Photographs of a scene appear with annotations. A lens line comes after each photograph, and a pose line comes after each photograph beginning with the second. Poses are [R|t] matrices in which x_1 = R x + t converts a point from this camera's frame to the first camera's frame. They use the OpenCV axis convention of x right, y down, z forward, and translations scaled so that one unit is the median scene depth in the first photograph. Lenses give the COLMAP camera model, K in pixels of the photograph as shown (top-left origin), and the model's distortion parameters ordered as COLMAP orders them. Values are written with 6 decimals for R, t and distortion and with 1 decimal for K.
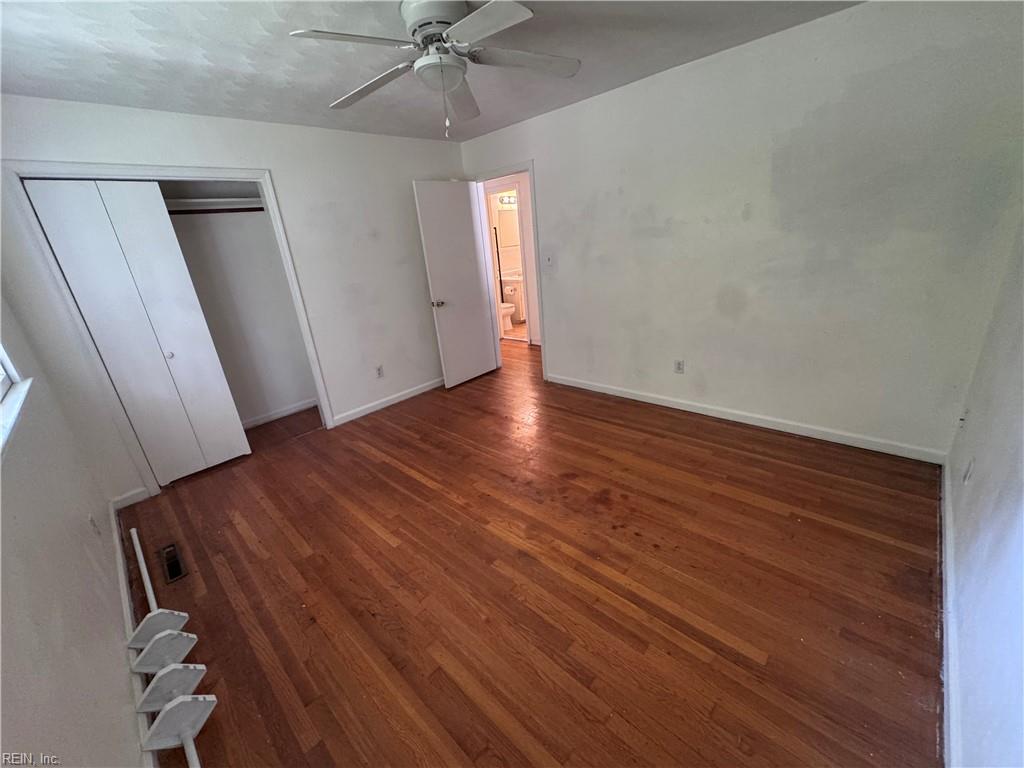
lens RADIAL K [[409.1, 0, 512.9], [0, 409.1, 383.9], [0, 0, 1]] dist [0.000903, 0.000669]
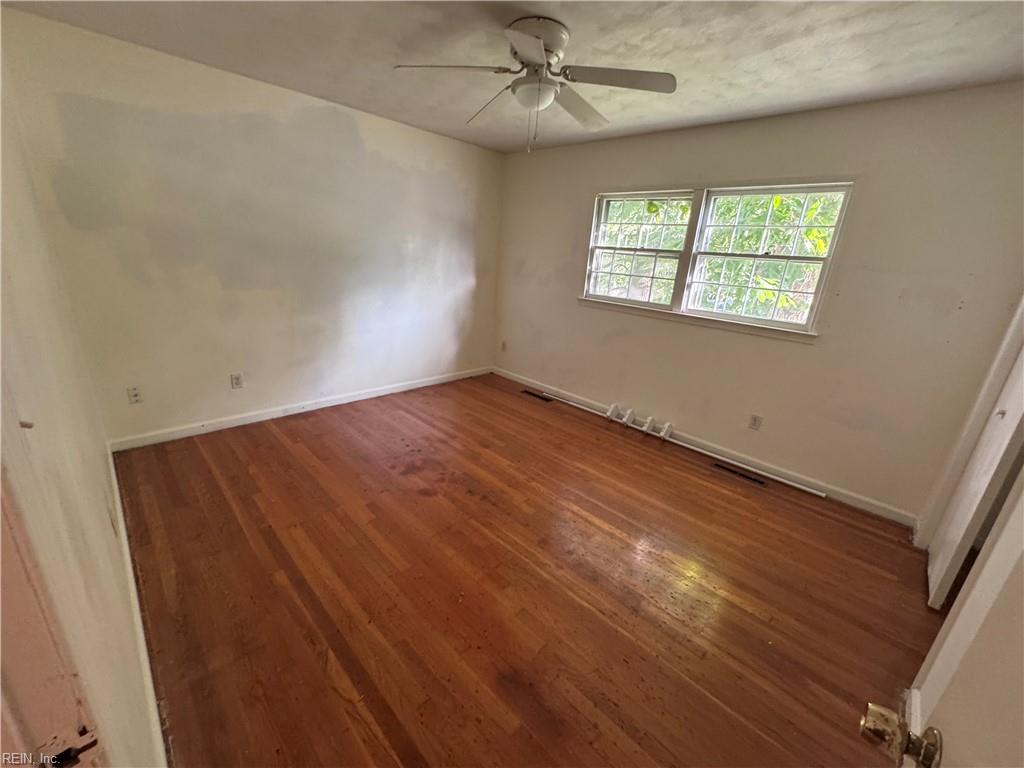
lens RADIAL K [[409.1, 0, 512.5], [0, 409.1, 384.9], [0, 0, 1]] dist [0.000903, 0.000669]
pose [[-0.999559, 0.013423, 0.026507, -0.104262], [0.026921, 0.786635, 0.616831, -0.625899], [-0.012572, 0.617272, -0.786649, 1.772163]]
